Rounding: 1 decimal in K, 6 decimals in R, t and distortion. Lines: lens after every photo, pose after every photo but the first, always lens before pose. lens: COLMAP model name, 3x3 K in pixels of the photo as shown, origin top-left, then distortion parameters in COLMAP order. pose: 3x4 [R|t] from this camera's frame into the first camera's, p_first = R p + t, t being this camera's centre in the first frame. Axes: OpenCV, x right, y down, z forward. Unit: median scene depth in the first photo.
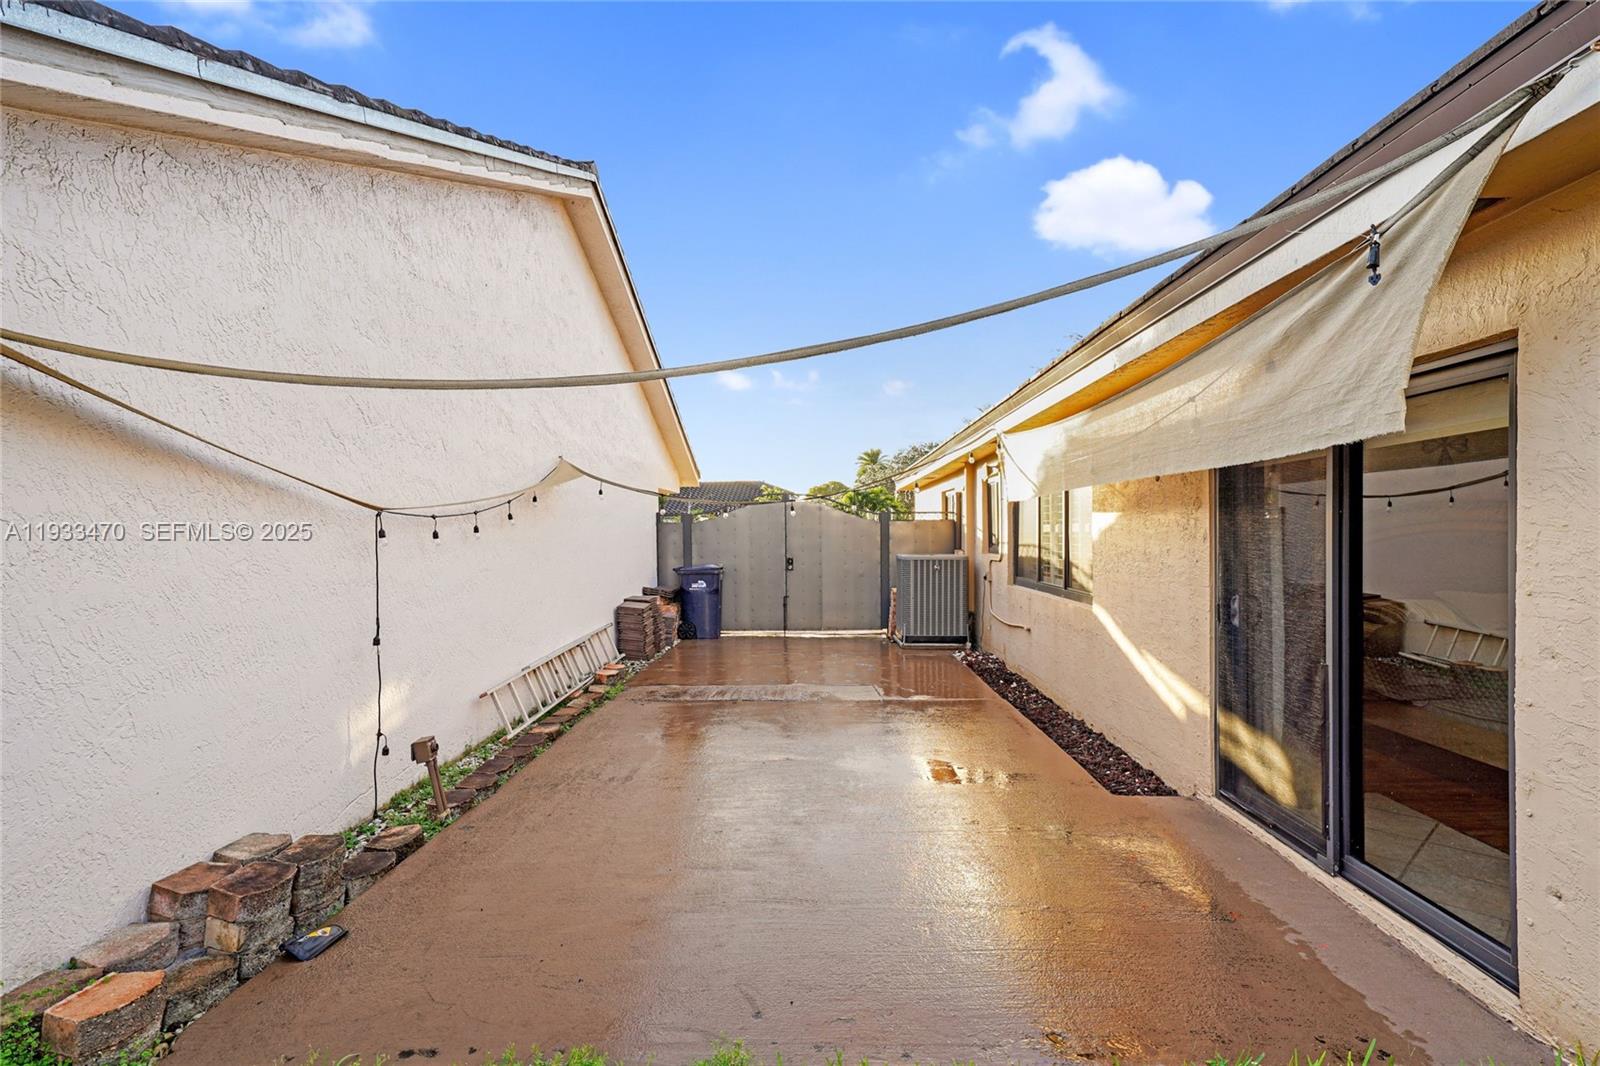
lens RADIAL K [[776.8, 0, 800.0], [0, 776.8, 533.0], [0, 0, 1]] dist [0.000351, 0.000057]
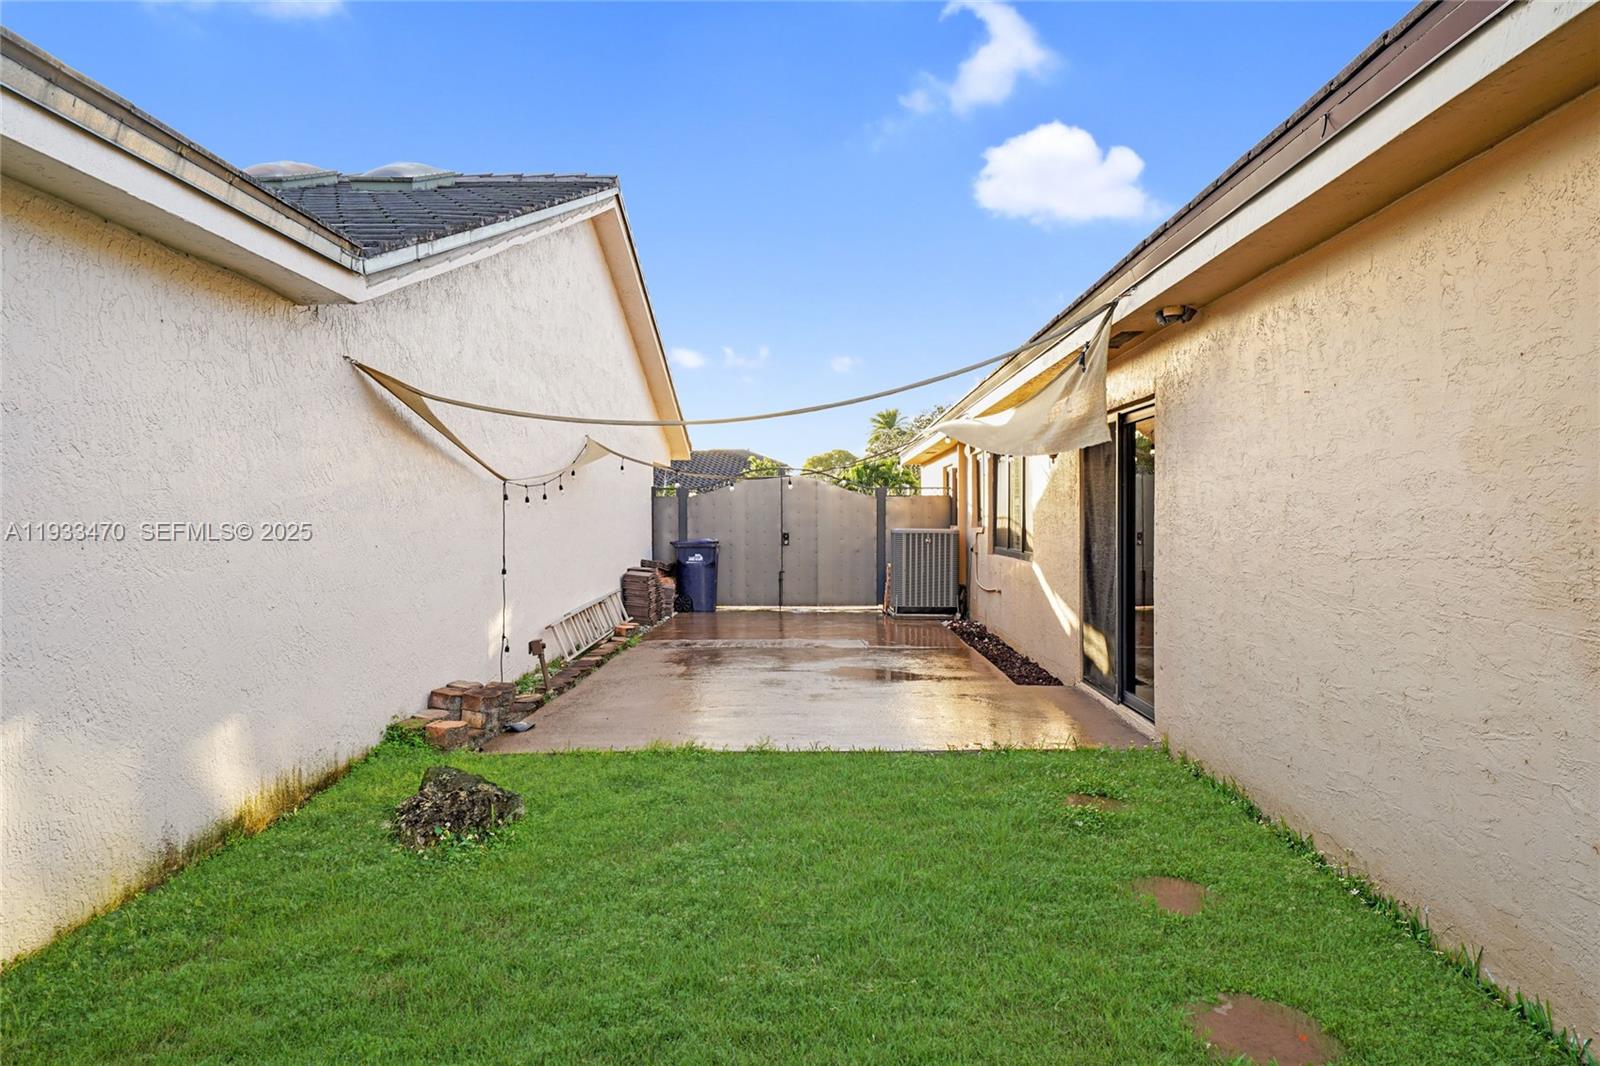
lens RADIAL K [[1038.3, 0, 800.0], [0, 1038.3, 533.0], [0, 0, 1]] dist [0.029055, -0.000209]
pose [[0.999968, 0.005679, 0.005626, -0.002480], [-0.005761, 0.999876, 0.014680, 0.014619], [-0.005542, -0.014712, 0.999876, -0.382450]]
